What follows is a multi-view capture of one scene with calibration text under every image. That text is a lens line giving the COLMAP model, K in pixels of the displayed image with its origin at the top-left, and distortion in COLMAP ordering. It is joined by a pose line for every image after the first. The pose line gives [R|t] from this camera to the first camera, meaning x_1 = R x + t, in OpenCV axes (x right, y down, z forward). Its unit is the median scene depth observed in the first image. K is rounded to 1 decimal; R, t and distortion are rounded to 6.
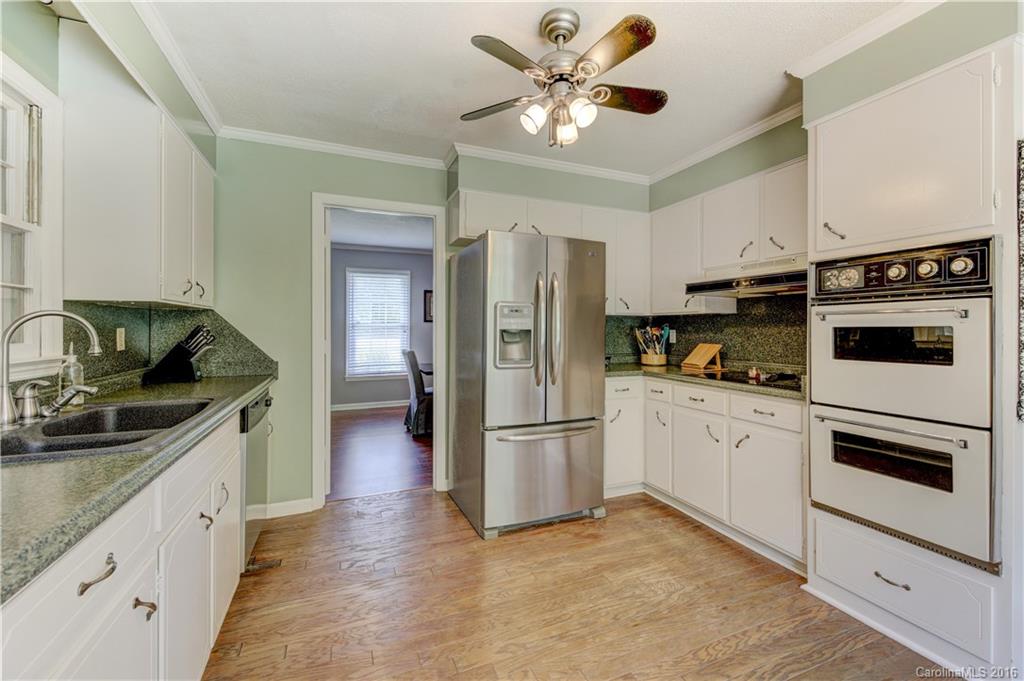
lens RADIAL K [[424.0, 0, 513.3], [0, 424.0, 324.9], [0, 0, 1]] dist [0.000148, -0.000261]
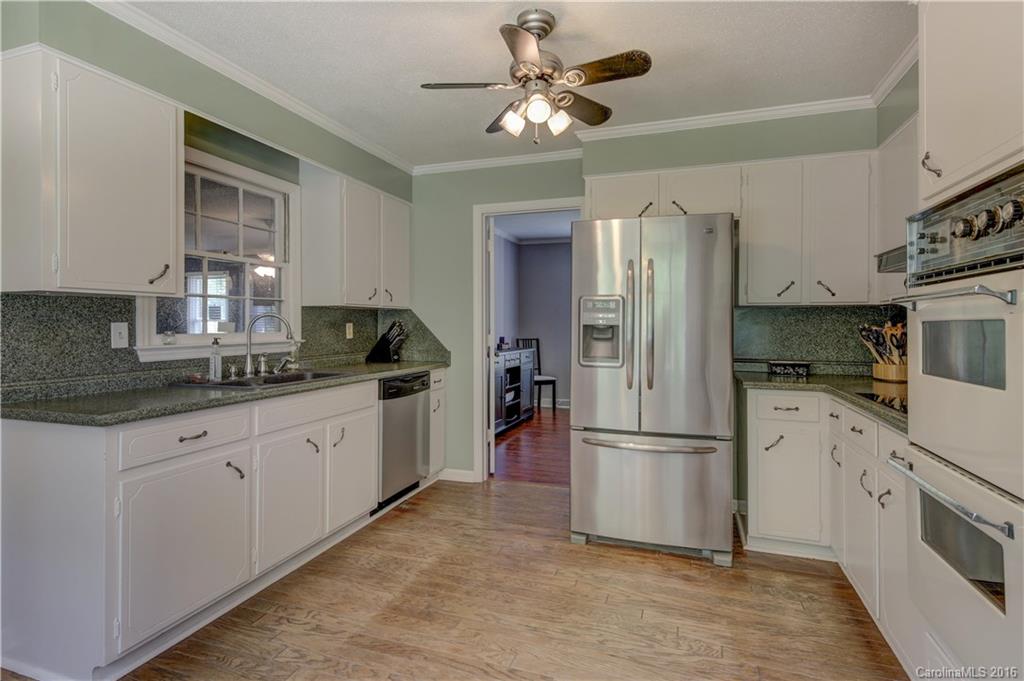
lens RADIAL K [[511.5, 0, 510.5], [0, 511.5, 318.3], [0, 0, 1]] dist [0.002762, -0.000194]
pose [[0.747761, -0.006364, -0.663938, 0.601434], [0.003596, 0.999978, -0.005534, 0.001791], [0.663958, 0.001750, 0.747768, 0.034464]]
